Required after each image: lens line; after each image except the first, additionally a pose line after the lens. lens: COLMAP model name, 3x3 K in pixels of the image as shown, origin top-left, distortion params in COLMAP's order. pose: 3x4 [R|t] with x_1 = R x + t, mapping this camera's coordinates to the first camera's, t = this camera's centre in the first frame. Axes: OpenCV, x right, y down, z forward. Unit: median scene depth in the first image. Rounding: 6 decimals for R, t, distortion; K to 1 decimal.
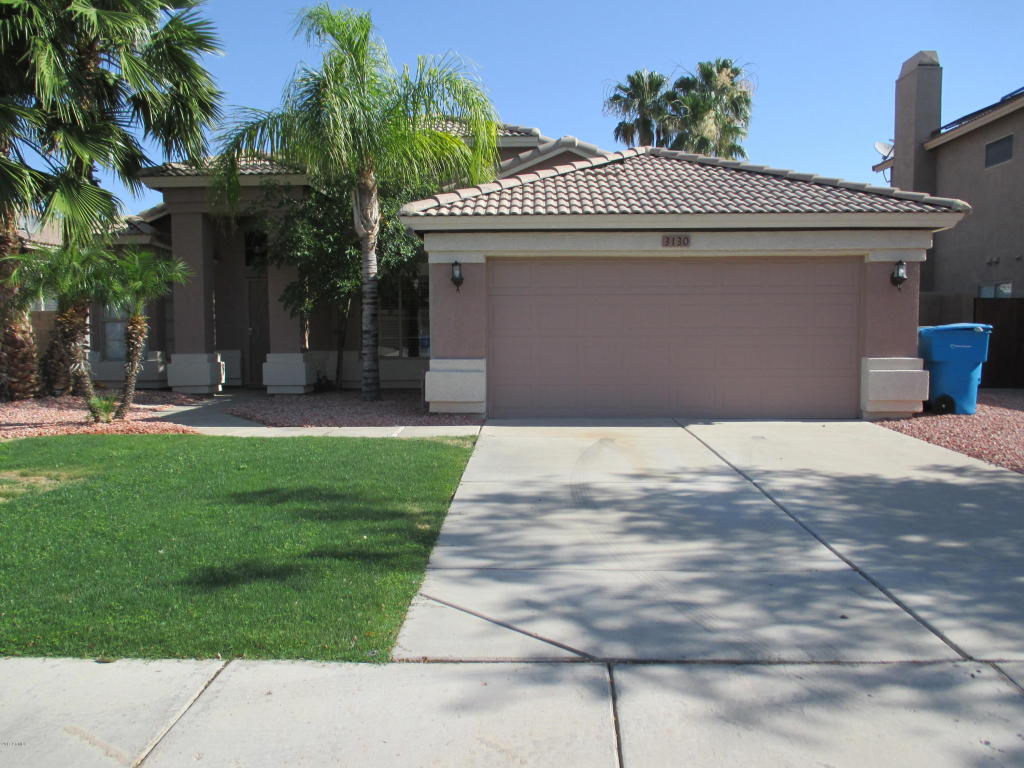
lens RADIAL K [[857.1, 0, 515.7], [0, 857.1, 383.9], [0, 0, 1]] dist [-0.014755, -0.002518]
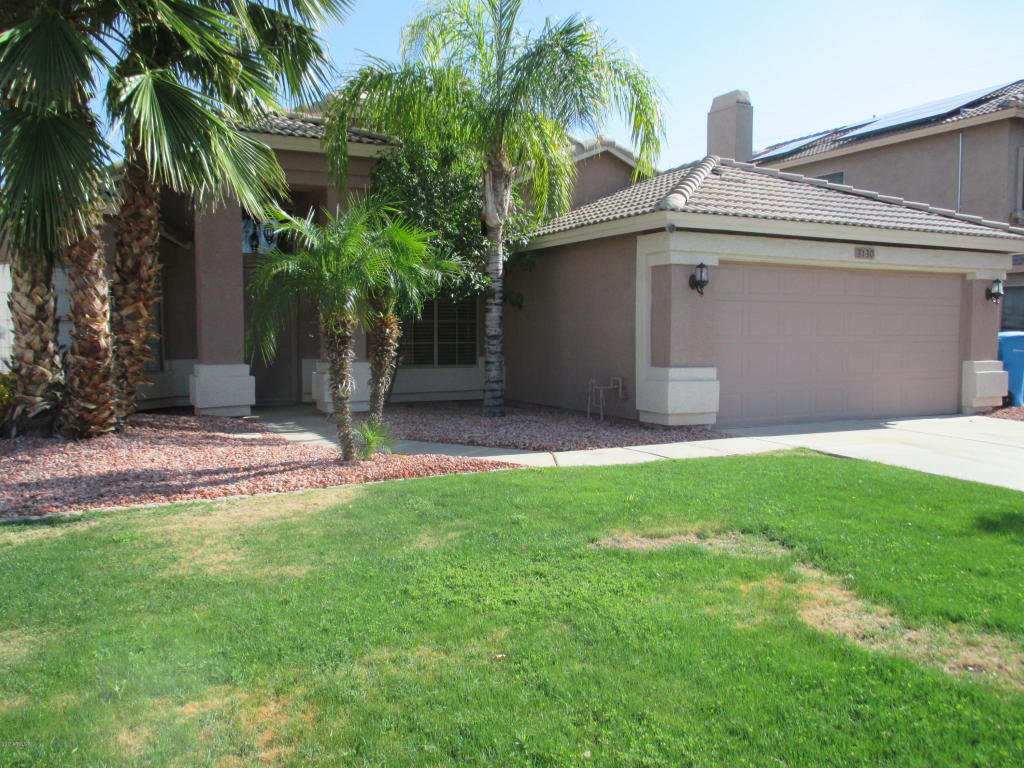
lens RADIAL K [[857.1, 0, 512.2], [0, 857.1, 385.1], [0, 0, 1]] dist [-0.014755, -0.002518]
pose [[0.877724, -0.024655, 0.478532, -0.688173], [0.023508, 0.999688, 0.008387, -0.022133], [-0.478590, 0.003888, 0.878030, 0.272787]]
